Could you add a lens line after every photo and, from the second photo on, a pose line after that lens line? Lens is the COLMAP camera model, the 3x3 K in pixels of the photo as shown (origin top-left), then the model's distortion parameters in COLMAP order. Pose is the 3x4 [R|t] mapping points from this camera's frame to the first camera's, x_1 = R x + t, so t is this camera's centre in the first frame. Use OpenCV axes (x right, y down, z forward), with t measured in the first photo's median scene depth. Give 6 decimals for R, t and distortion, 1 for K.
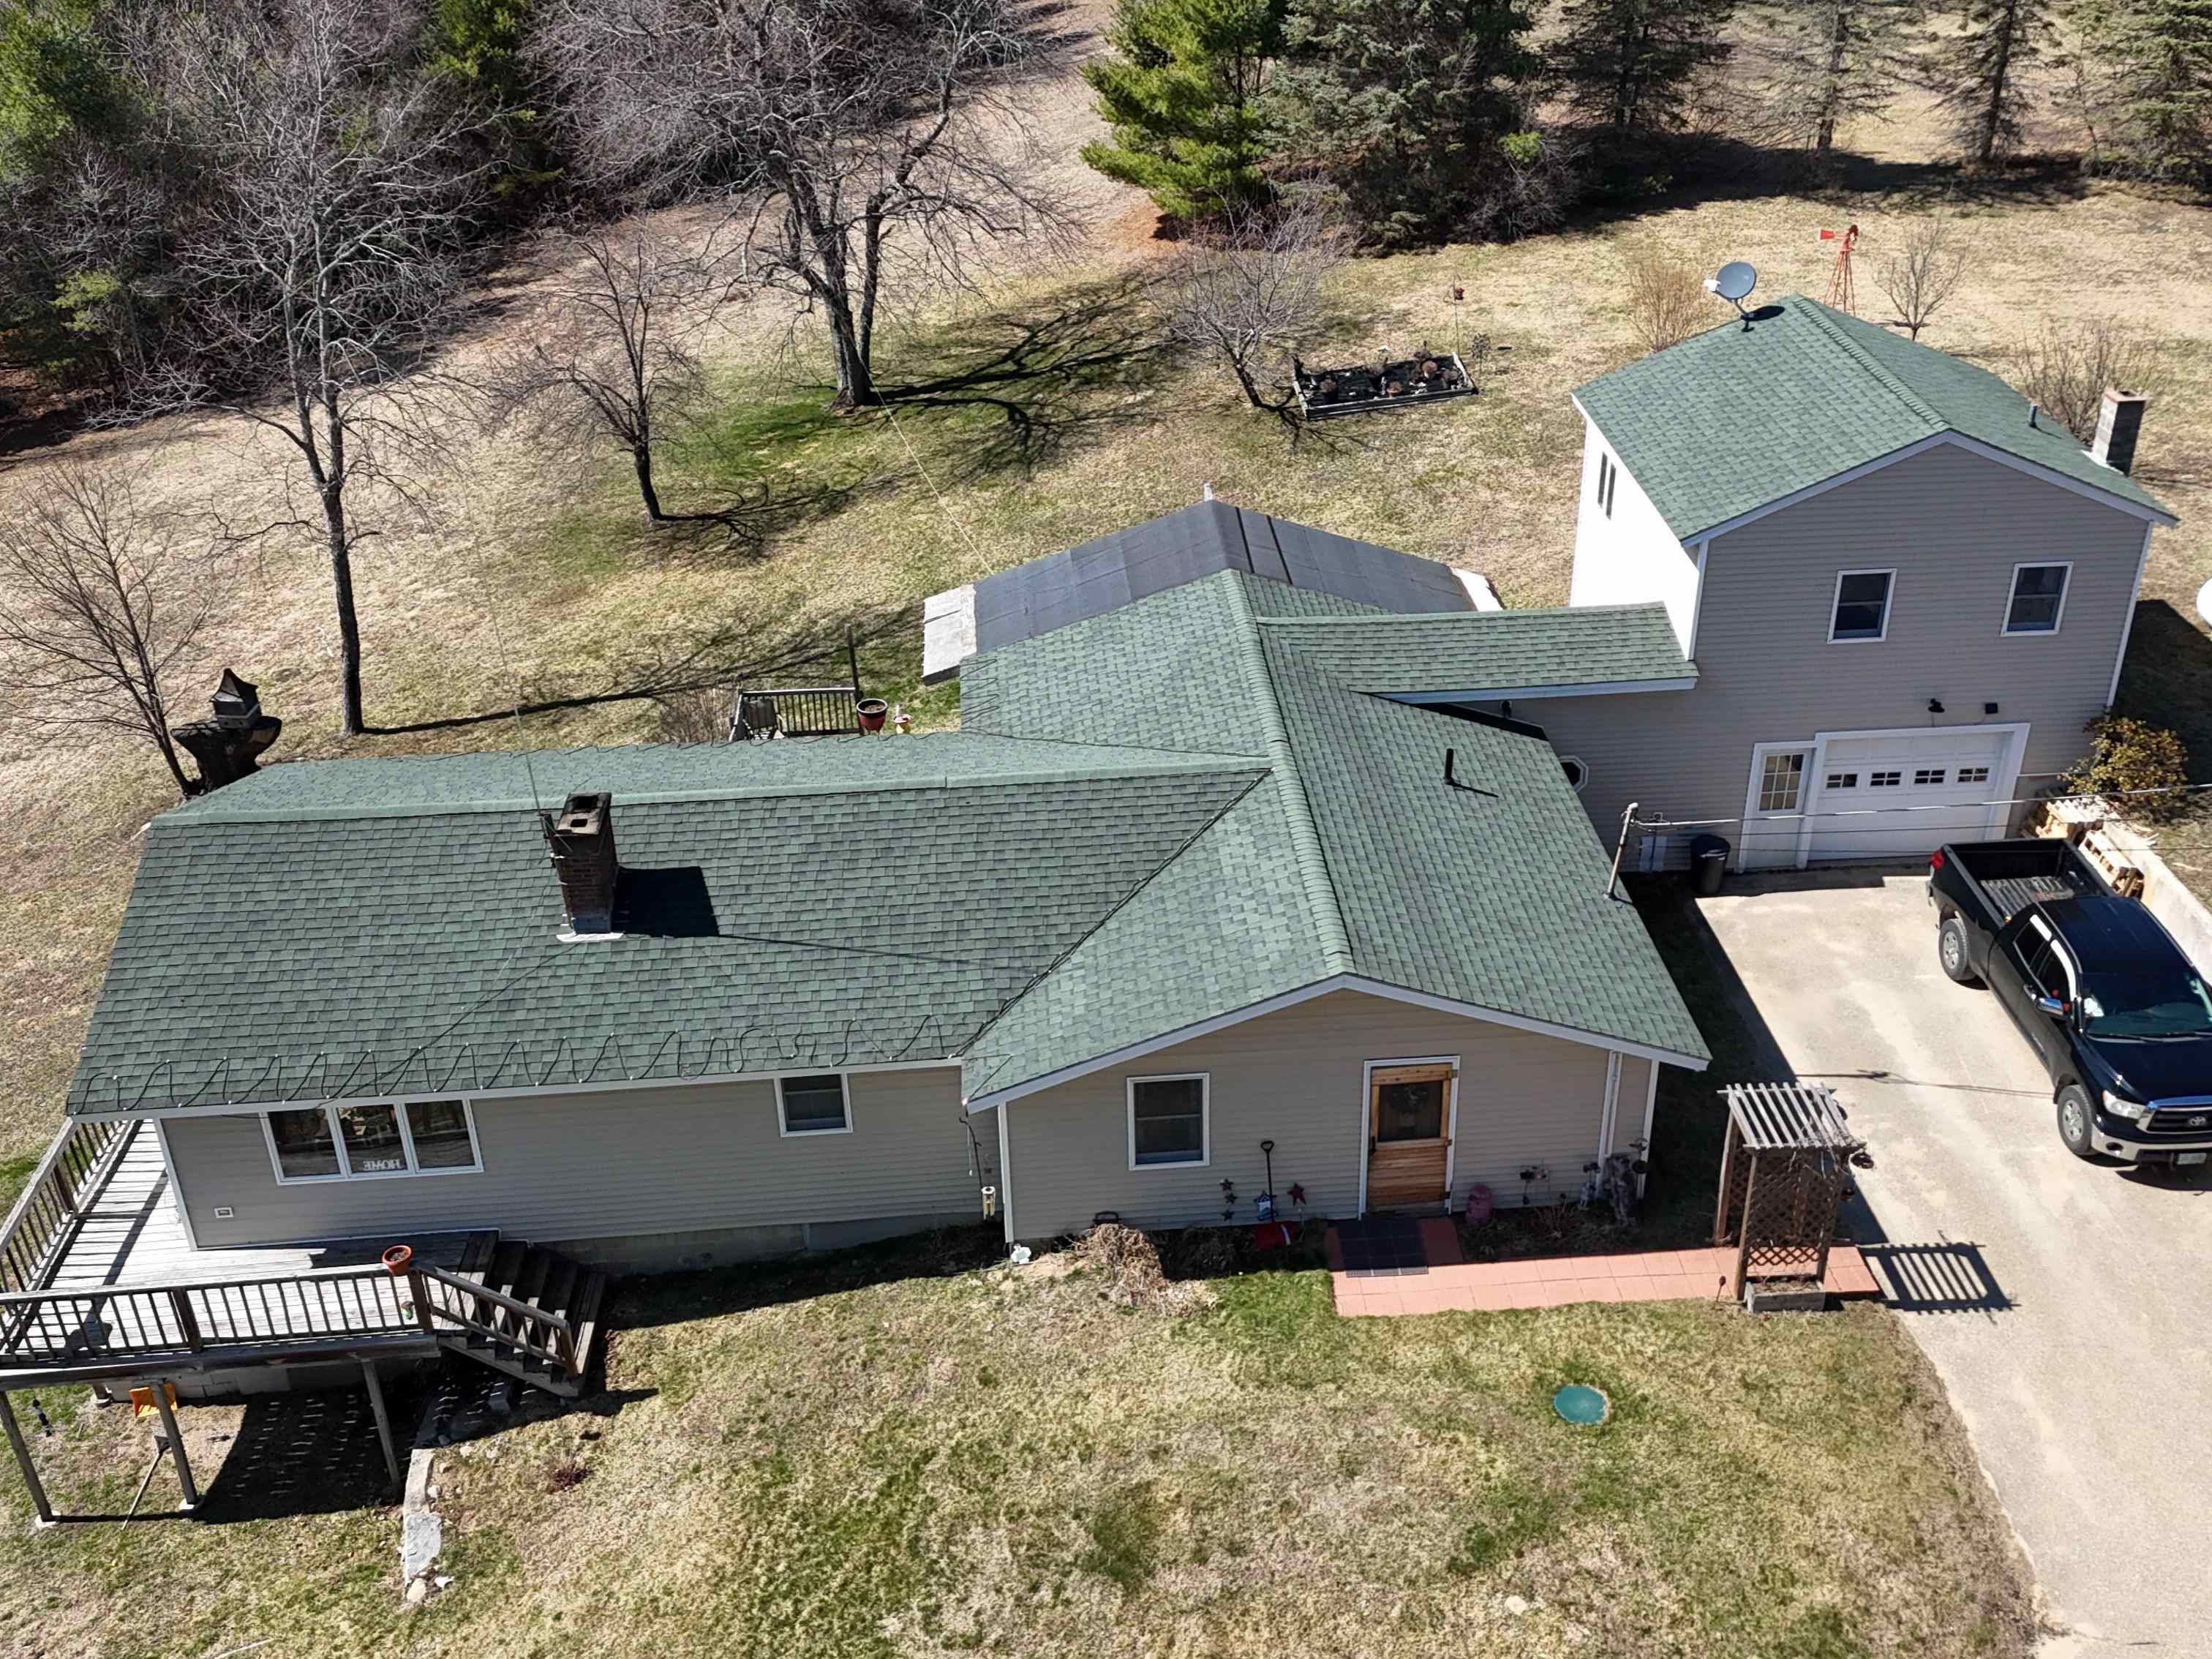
lens RADIAL K [[2165.6, 0, 1197.6], [0, 2165.6, 827.7], [0, 0, 1]] dist [0.133921, -0.277776]
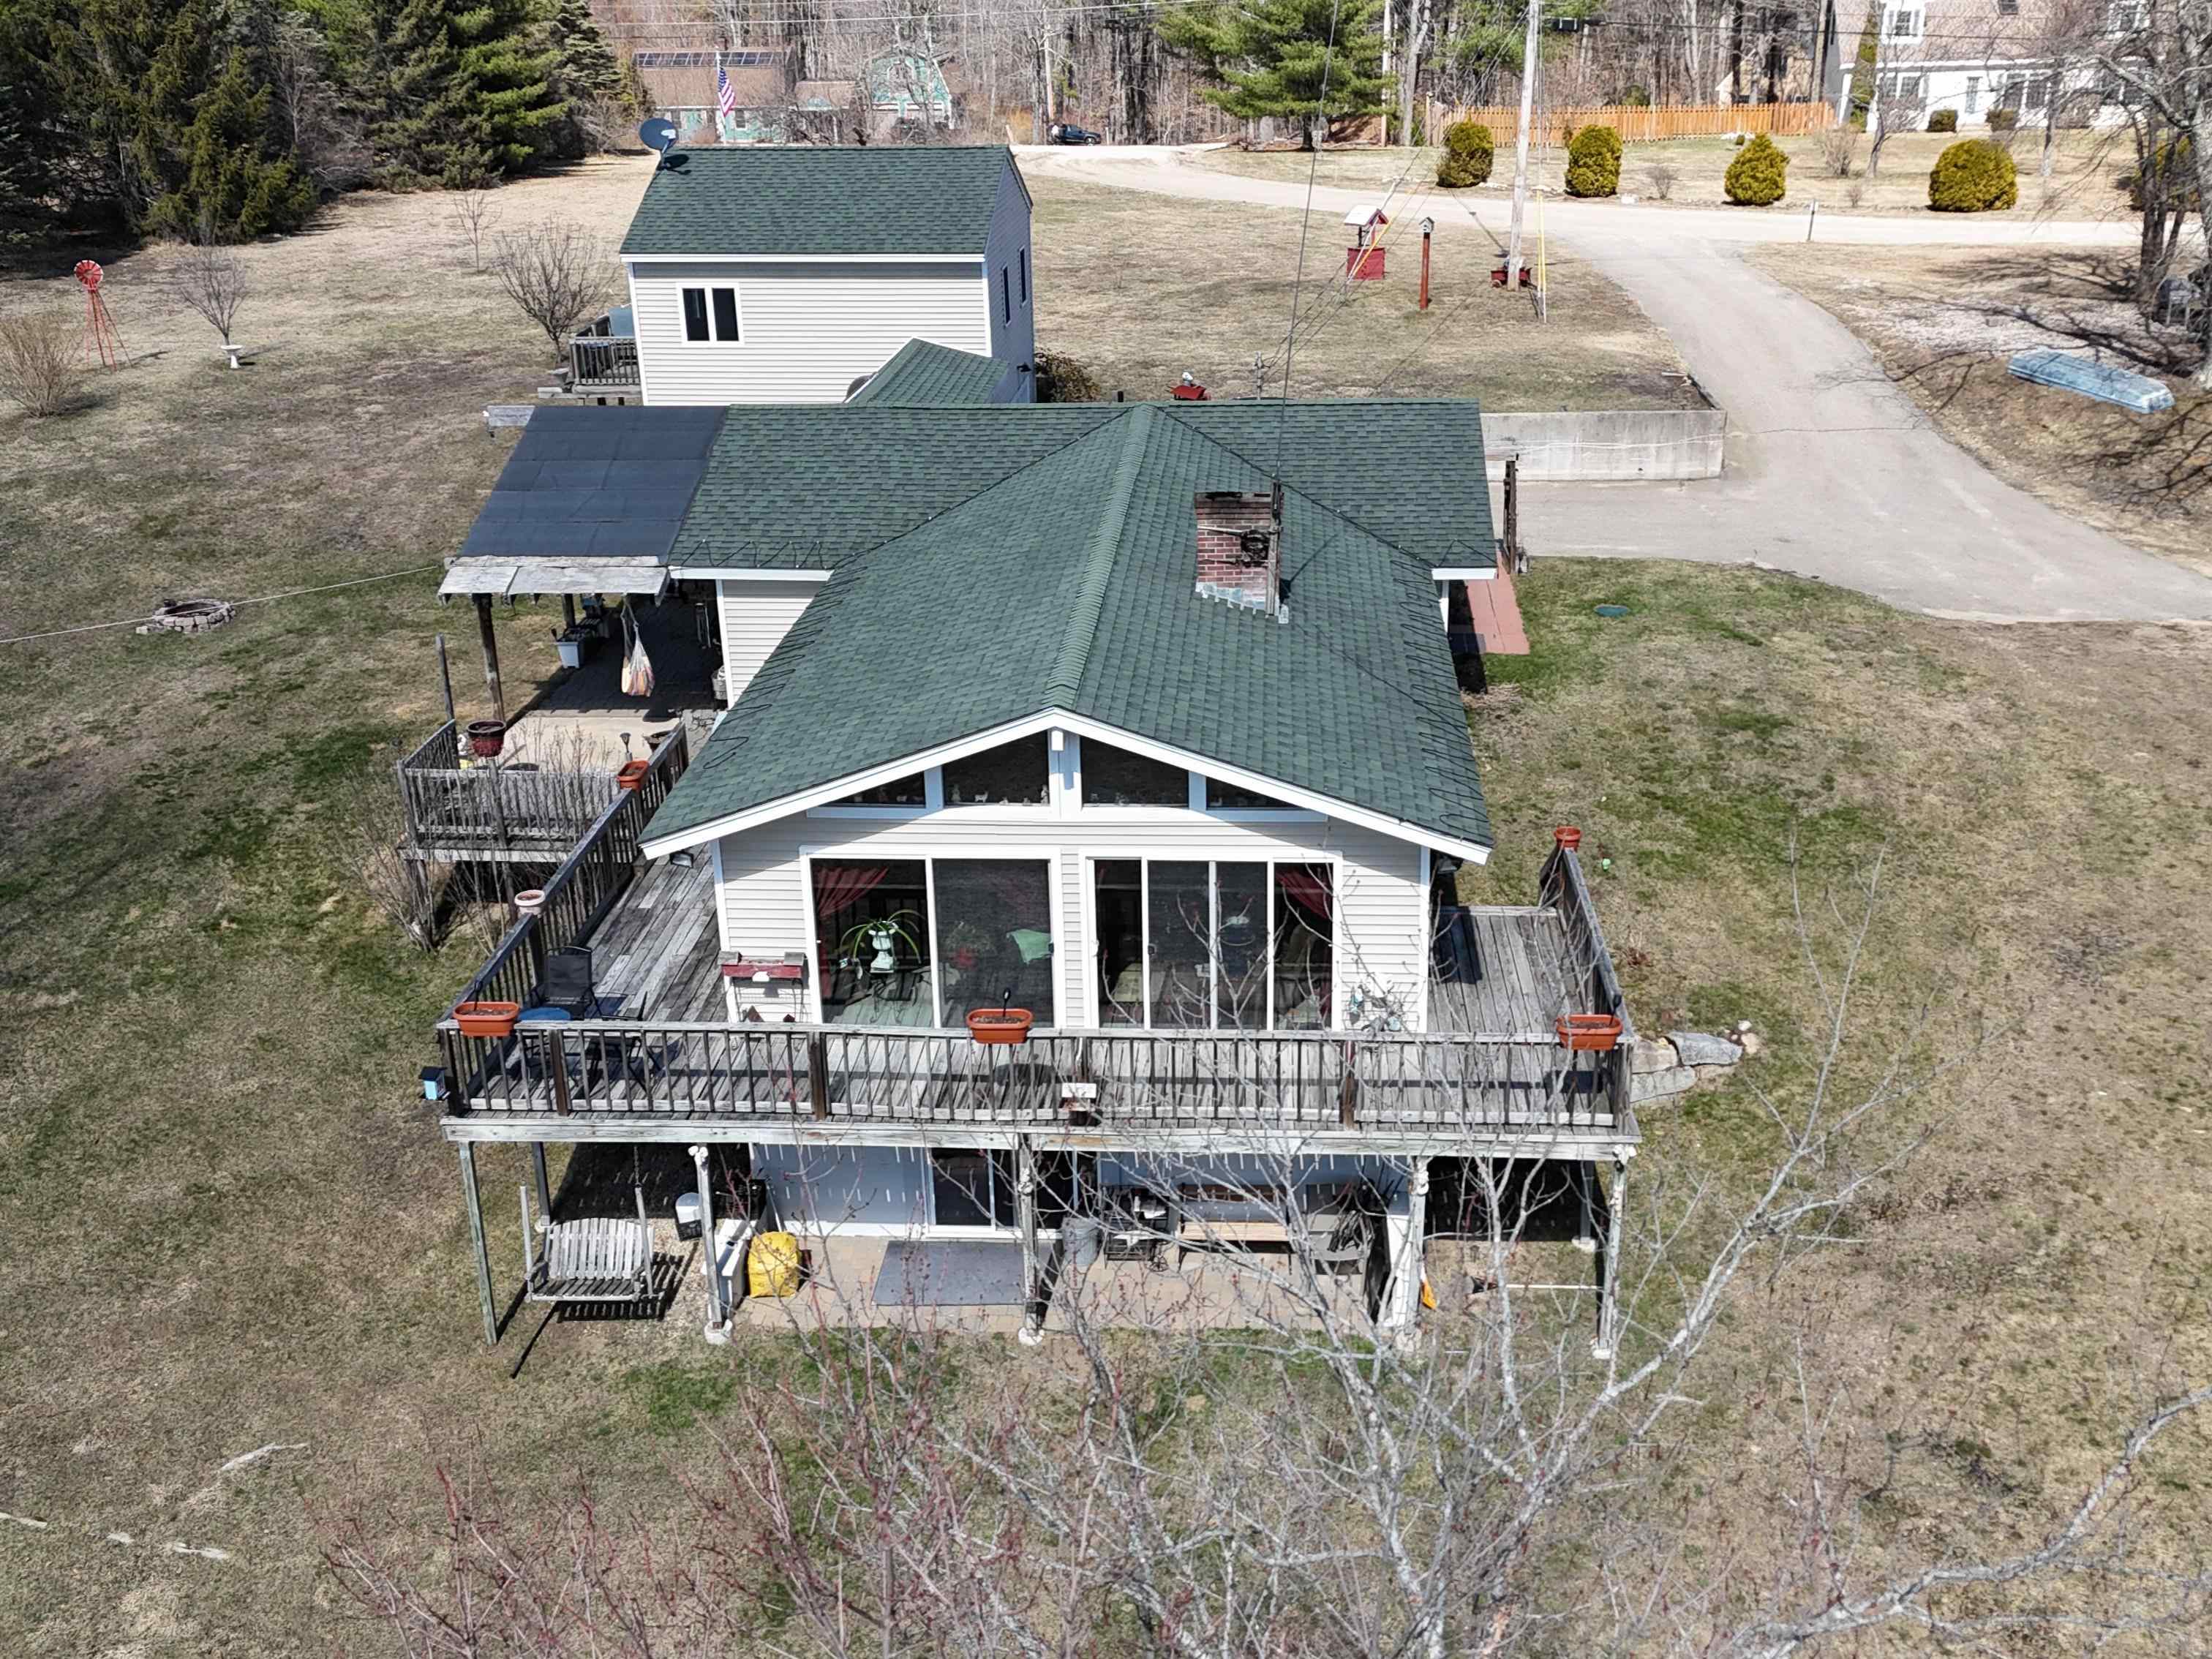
lens RADIAL K [[2165.6, 0, 1197.6], [0, 2165.6, 827.7], [0, 0, 1]] dist [0.133921, -0.277776]
pose [[0.134244, -0.368856, 0.919741, -0.874097], [0.503467, 0.824814, 0.257301, -0.101161], [-0.853522, 0.428518, 0.296433, 0.560896]]
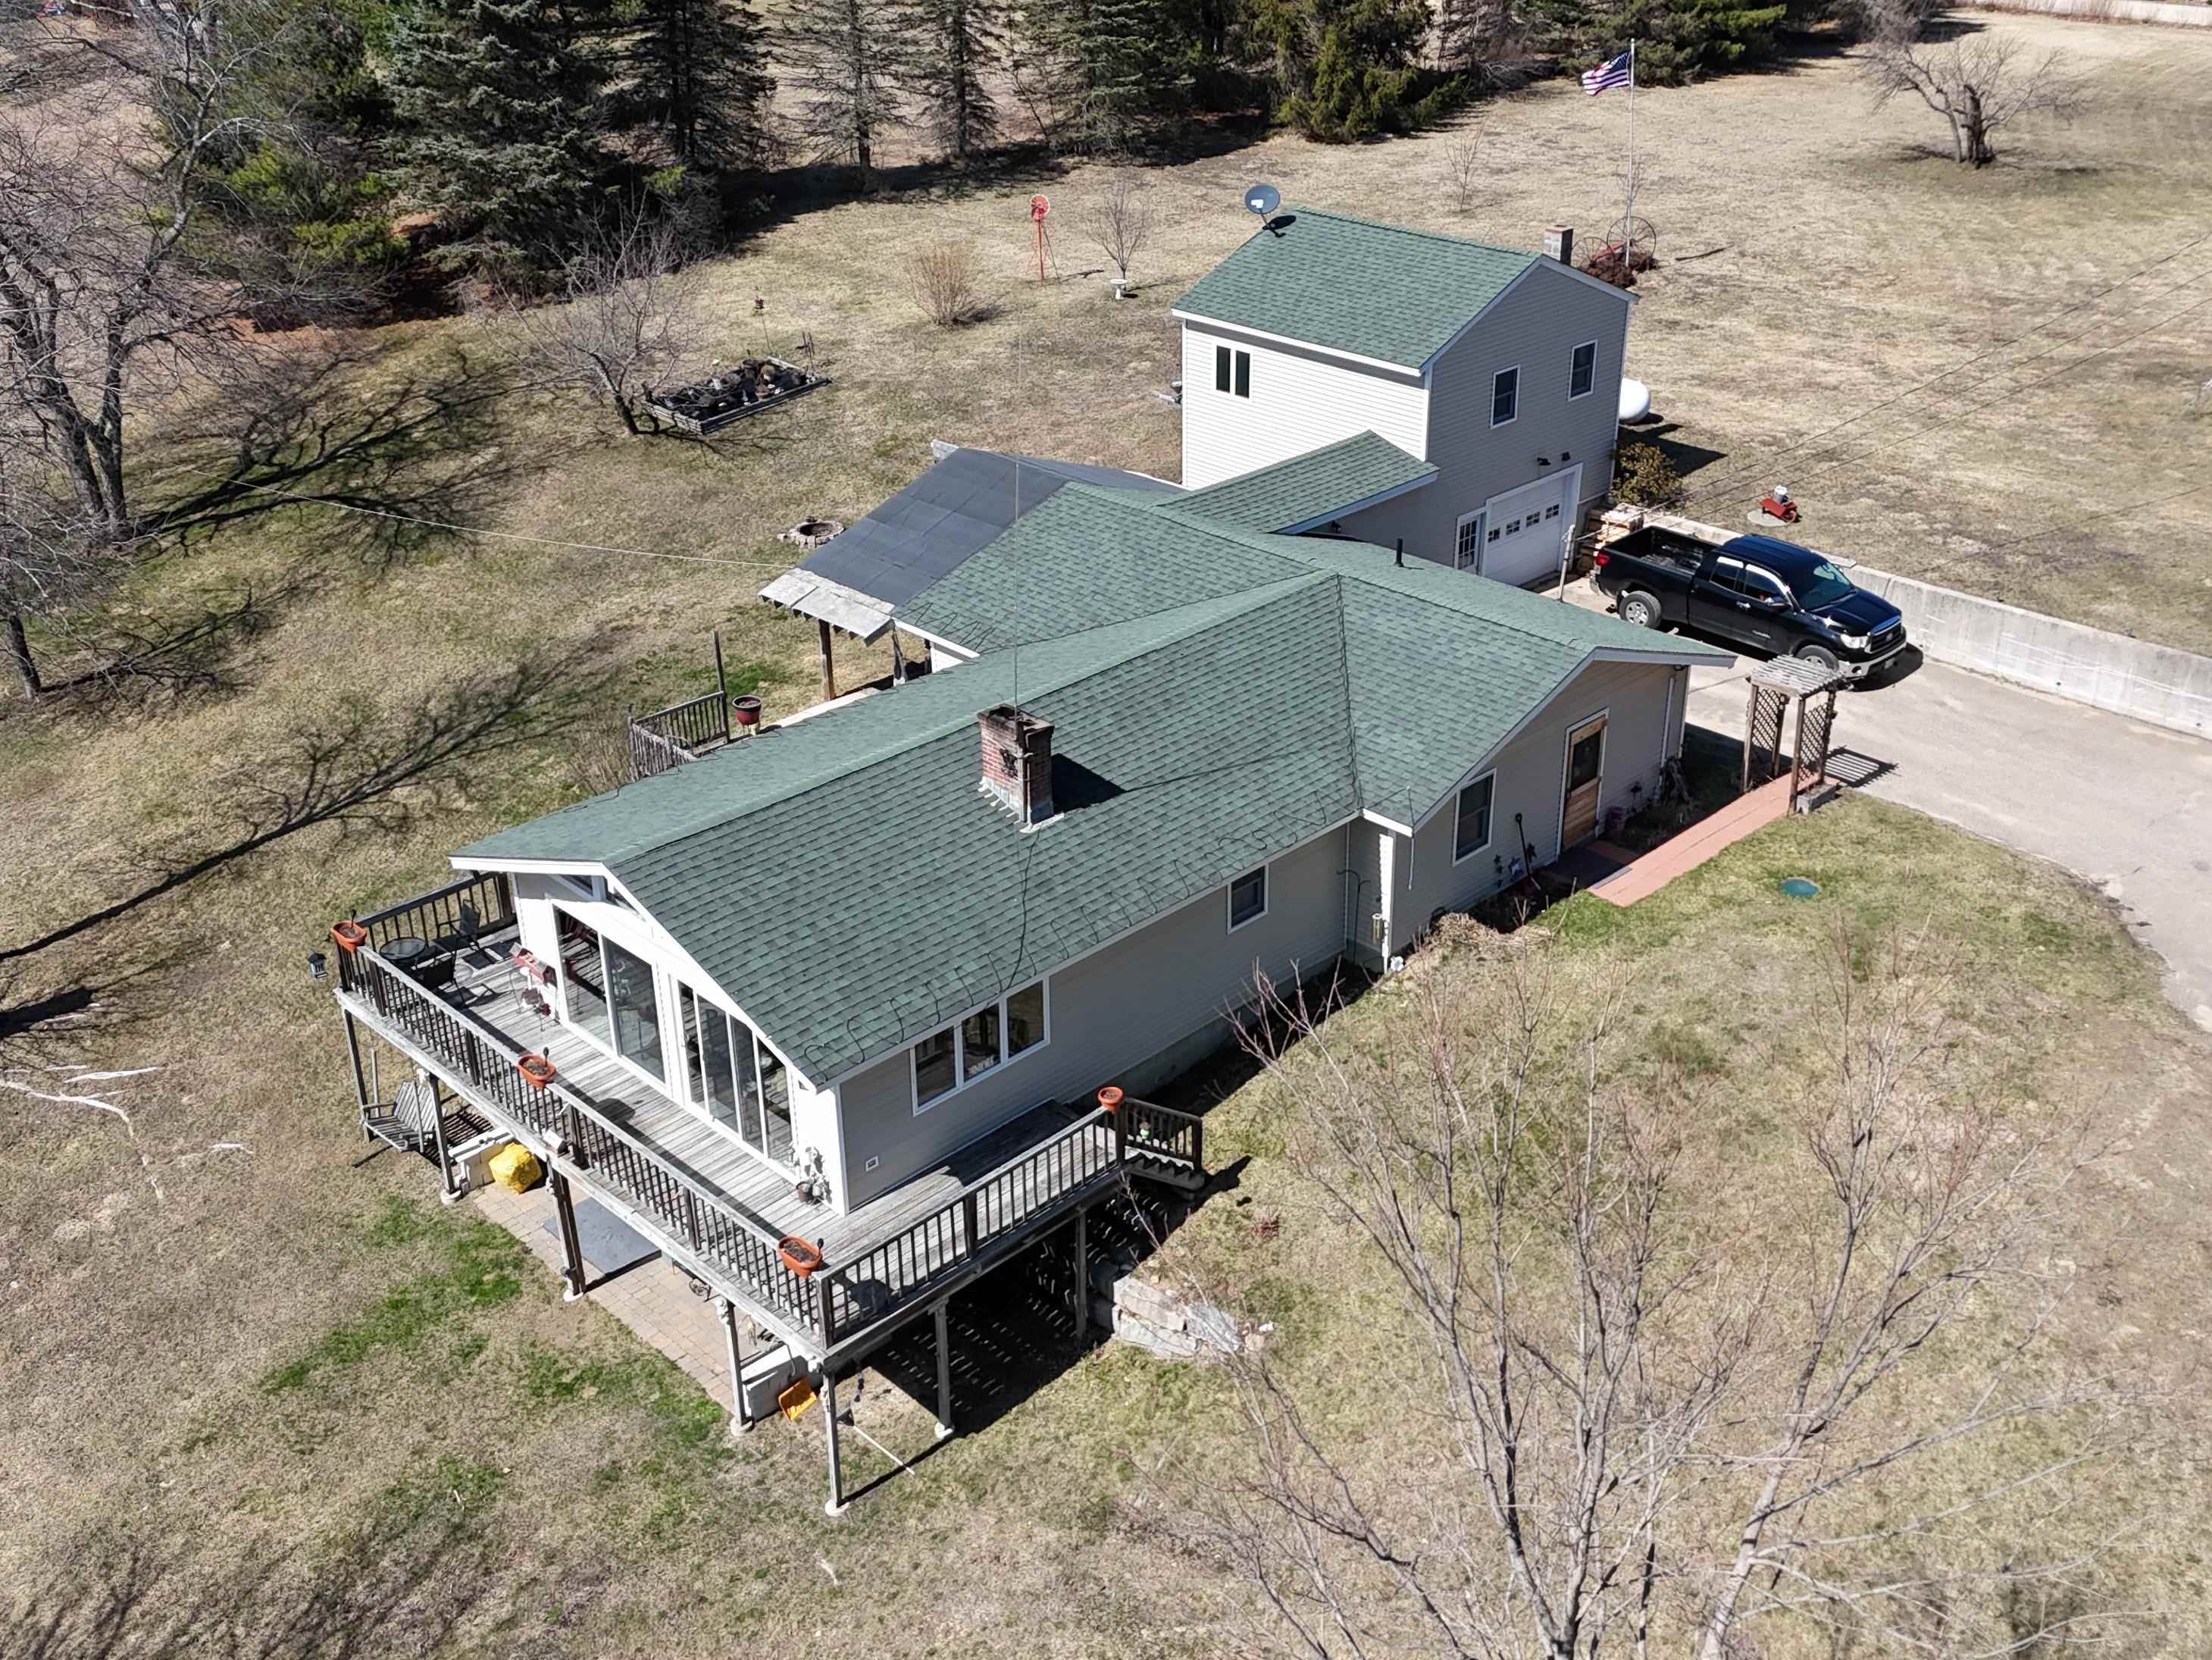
lens RADIAL K [[2213.6, 0, 1162.3], [0, 2213.6, 826.1], [0, 0, 1]] dist [0.192457, -0.478401]
pose [[0.760971, -0.294153, 0.578270, -0.646945], [0.320714, 0.945347, 0.058836, 0.001626], [-0.563973, 0.140687, 0.813721, 0.016730]]
